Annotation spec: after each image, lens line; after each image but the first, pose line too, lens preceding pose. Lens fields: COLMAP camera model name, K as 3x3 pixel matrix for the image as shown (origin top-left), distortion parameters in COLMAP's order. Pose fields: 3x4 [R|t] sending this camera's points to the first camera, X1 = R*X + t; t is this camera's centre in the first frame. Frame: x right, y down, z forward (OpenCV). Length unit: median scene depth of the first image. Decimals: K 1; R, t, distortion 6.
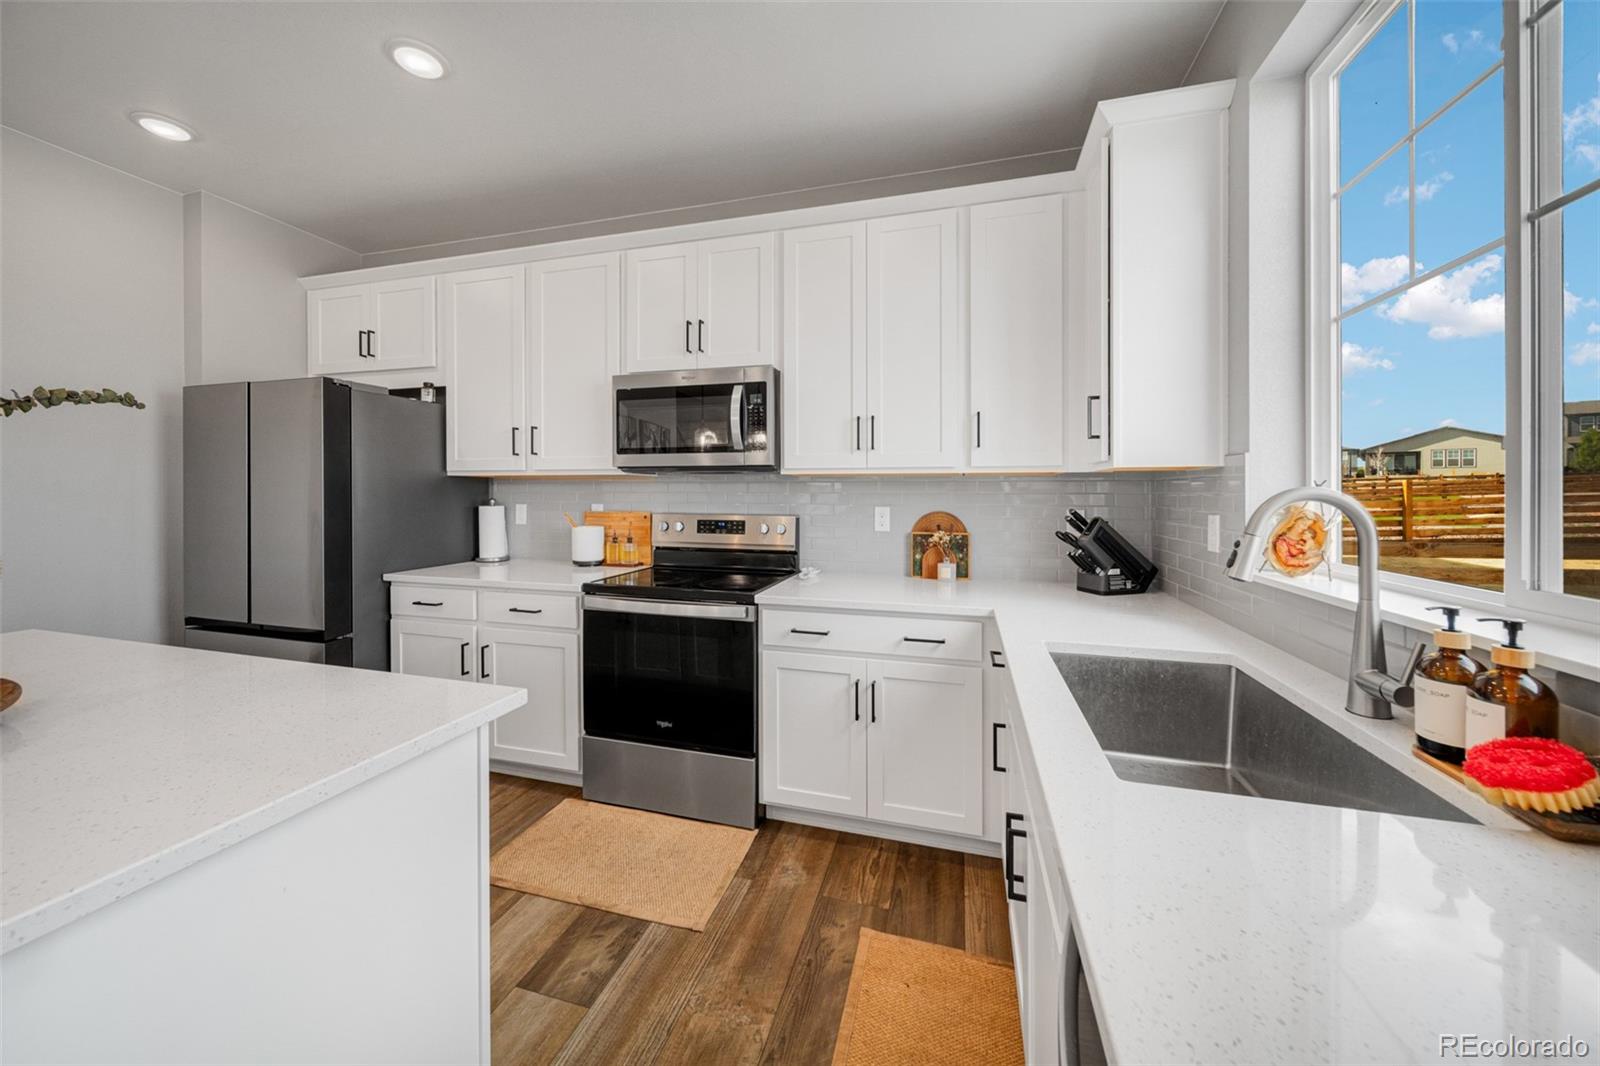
lens RADIAL K [[603.7, 0, 774.9], [0, 603.7, 485.4], [0, 0, 1]] dist [0.000537, 0.000046]
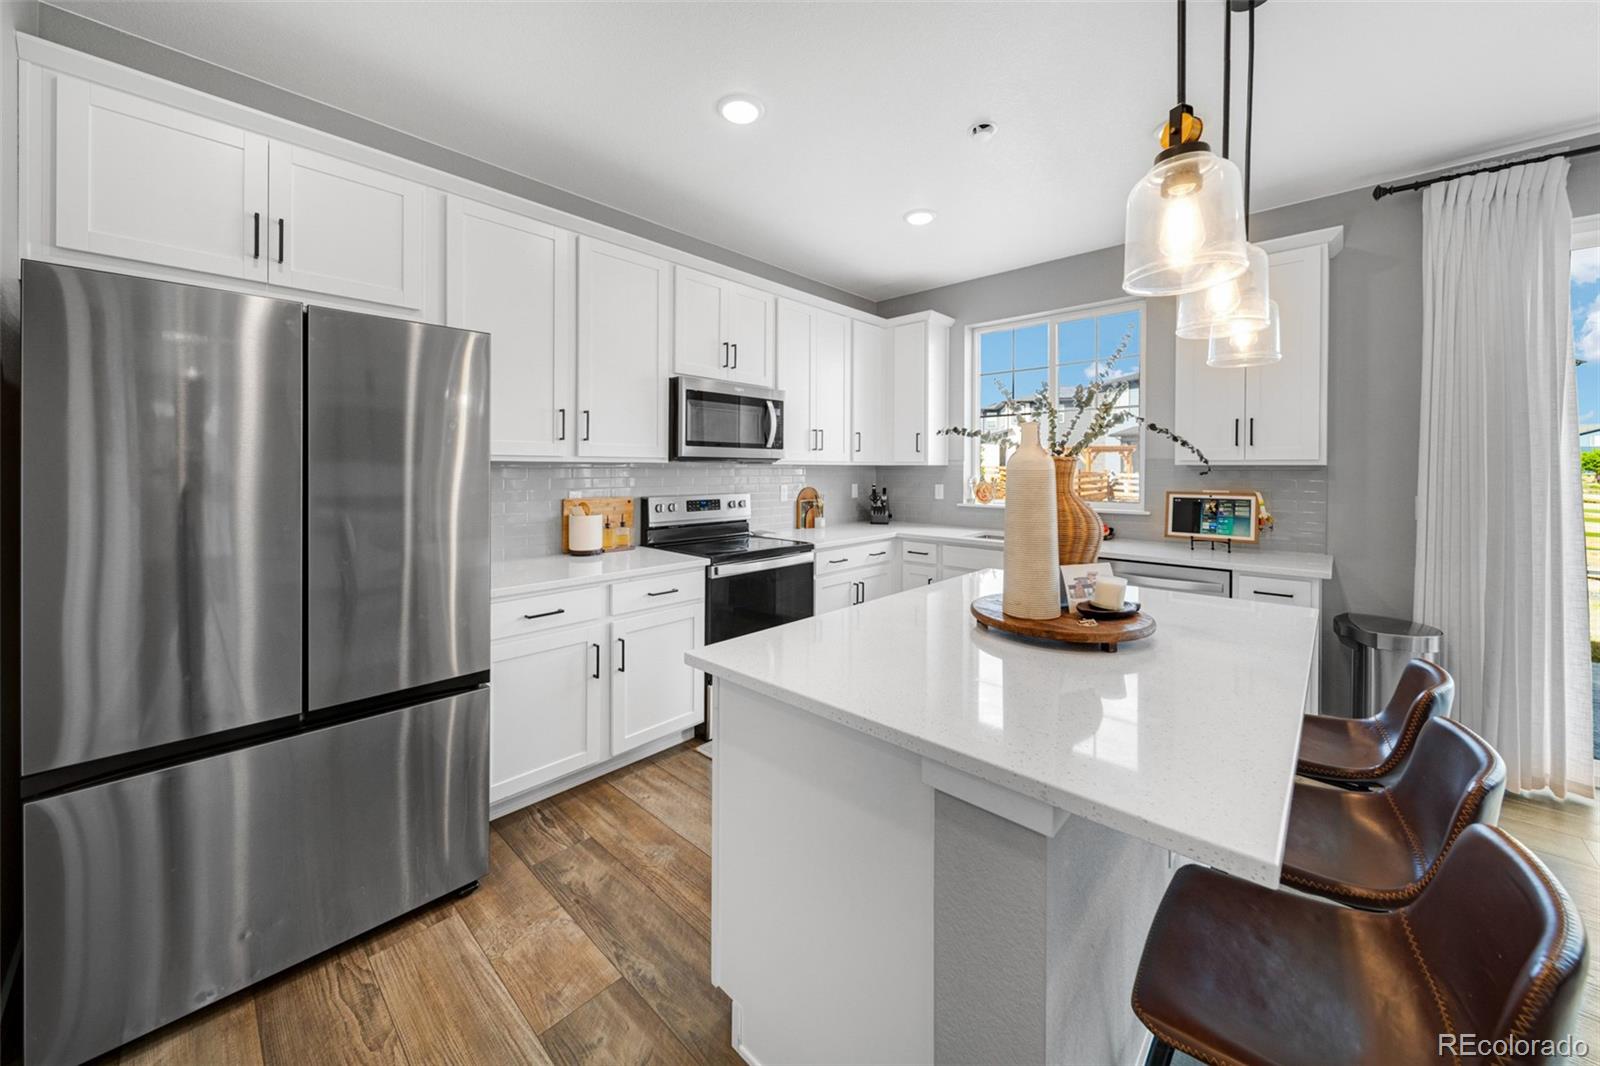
lens RADIAL K [[569.9, 0, 803.8], [0, 569.9, 470.5], [0, 0, 1]] dist [-0.005964, -0.000058]
pose [[0.428929, -0.004071, 0.903329, -1.172923], [-0.009089, 0.999920, 0.008822, -0.016165], [-0.903293, -0.011994, 0.428858, 0.348030]]
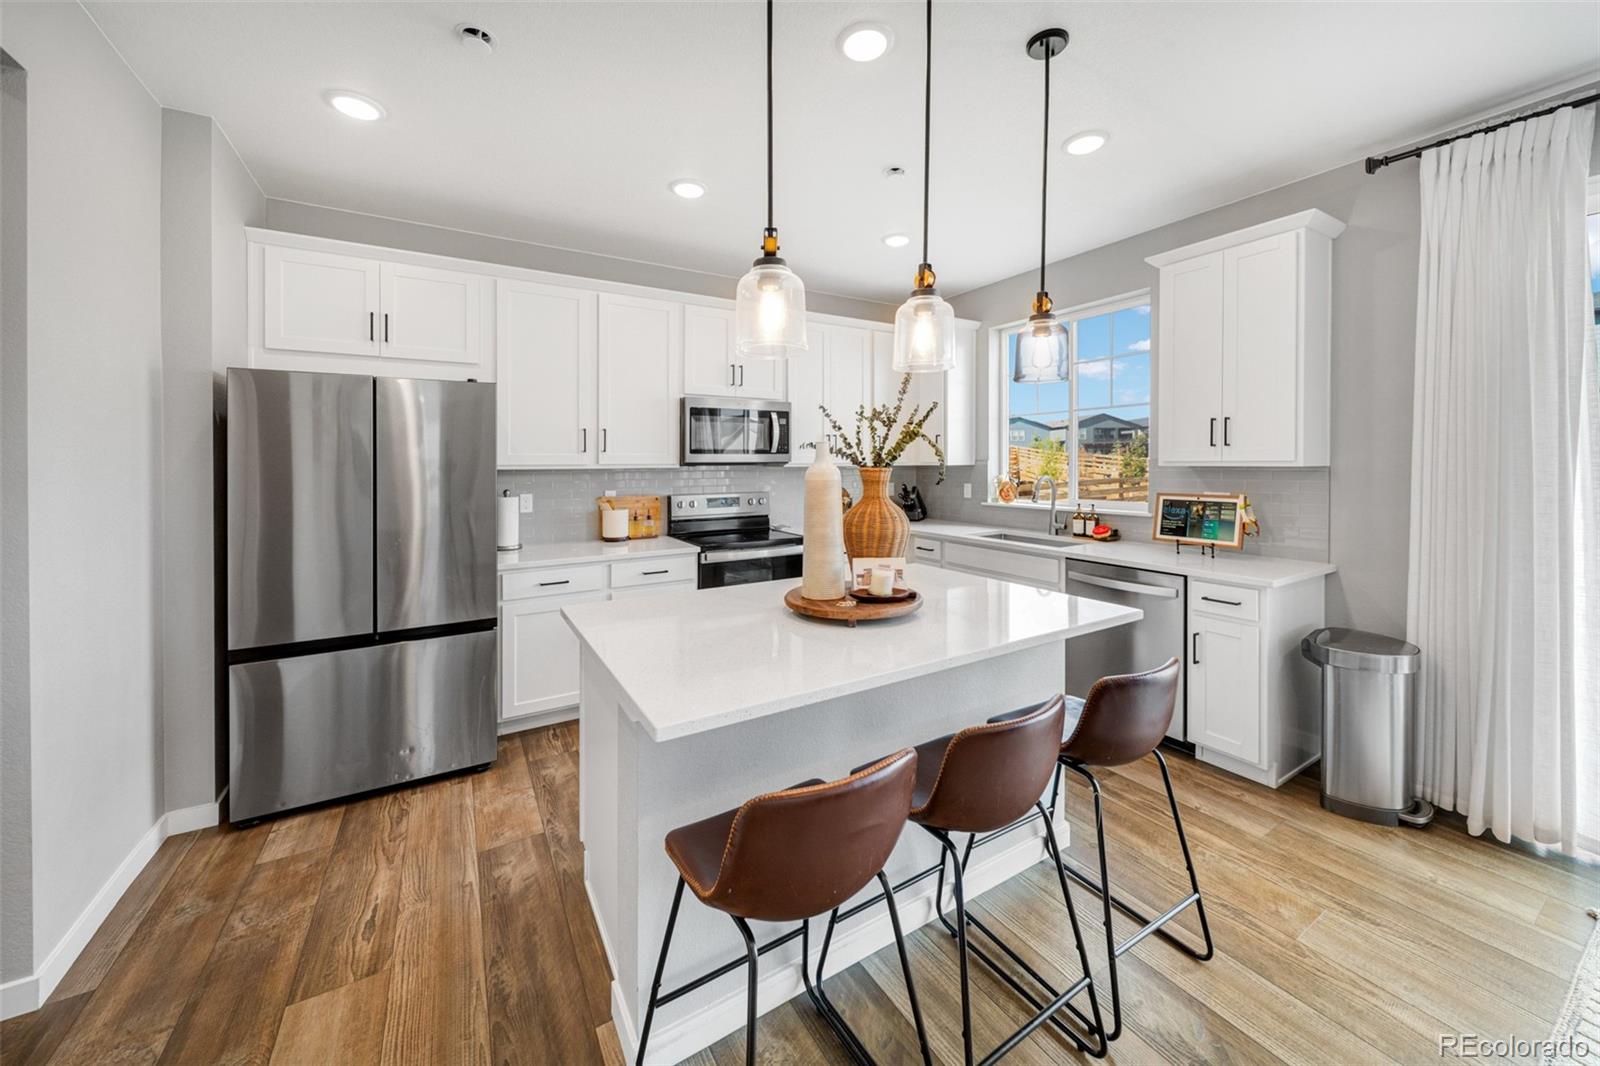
lens RADIAL K [[569.9, 0, 805.8], [0, 569.9, 463.6], [0, 0, 1]] dist [-0.005964, -0.000058]
pose [[0.654614, -0.007134, 0.755930, -1.110398], [0.001476, 0.999966, 0.008159, -0.039742], [-0.755962, -0.004225, 0.654602, -0.055935]]
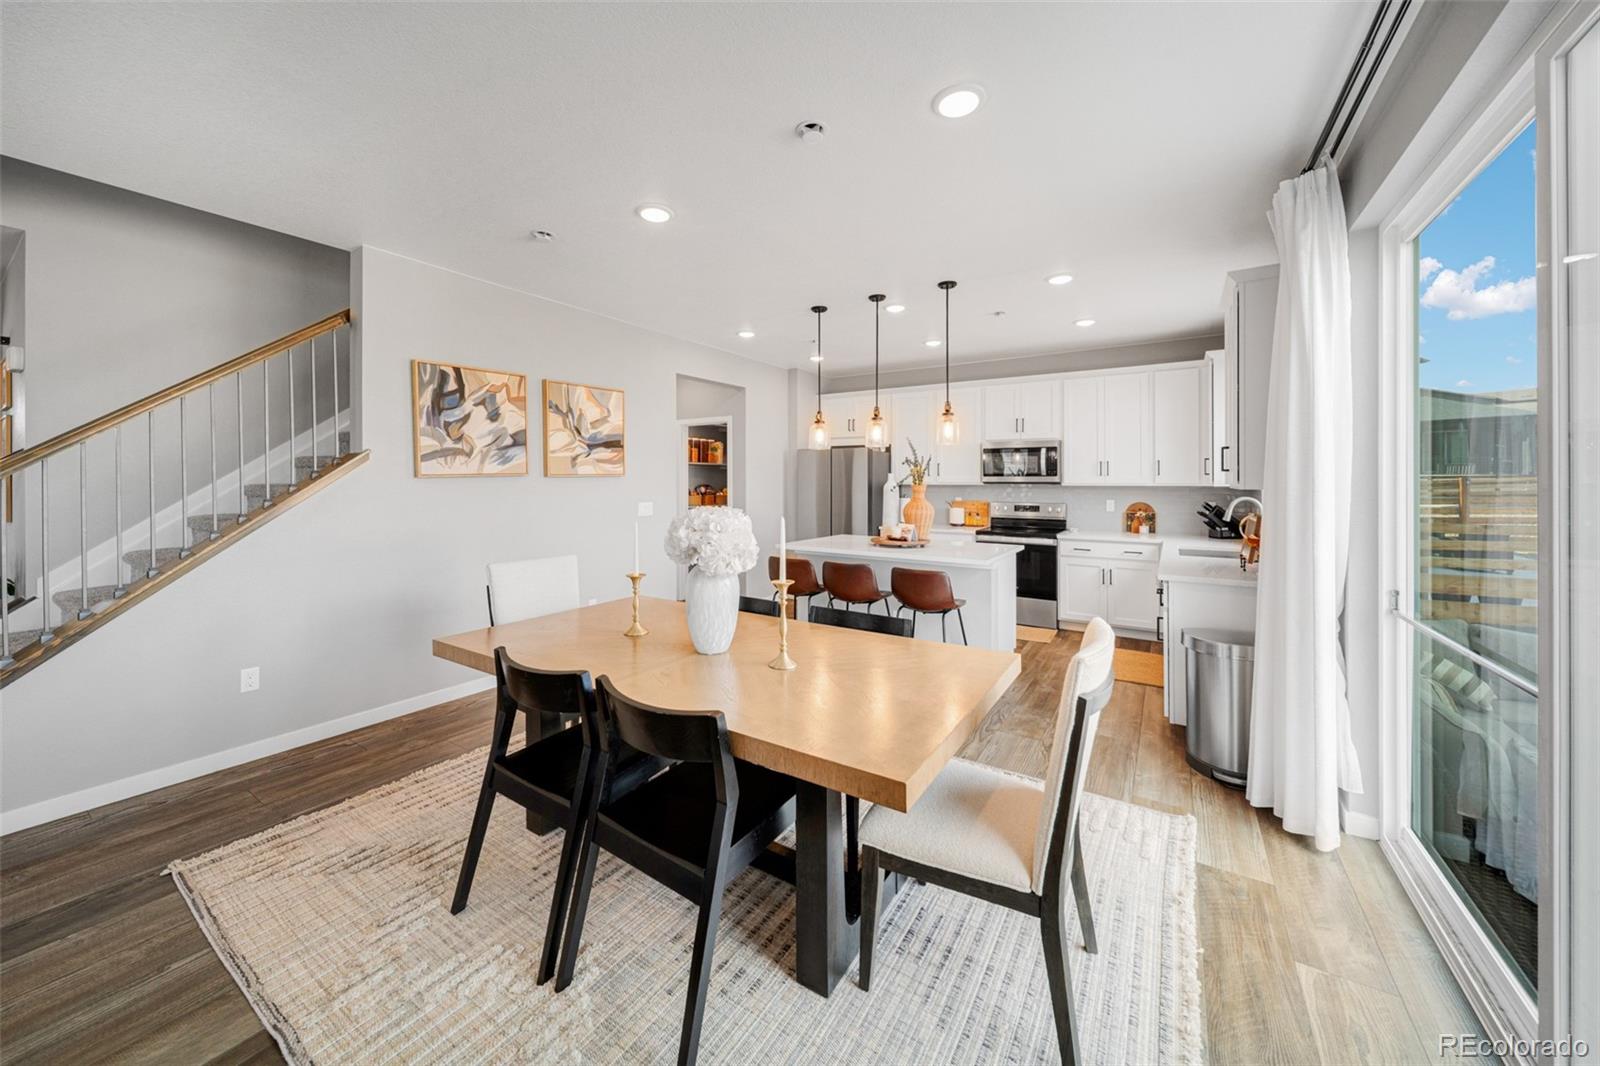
lens RADIAL K [[569.9, 0, 788.3], [0, 569.9, 477.8], [0, 0, 1]] dist [-0.005964, -0.000058]
pose [[0.959000, -0.001213, -0.283404, -0.370822], [0.000310, 0.999995, -0.003233, -0.040521], [0.283407, 0.003013, 0.958995, -1.354560]]
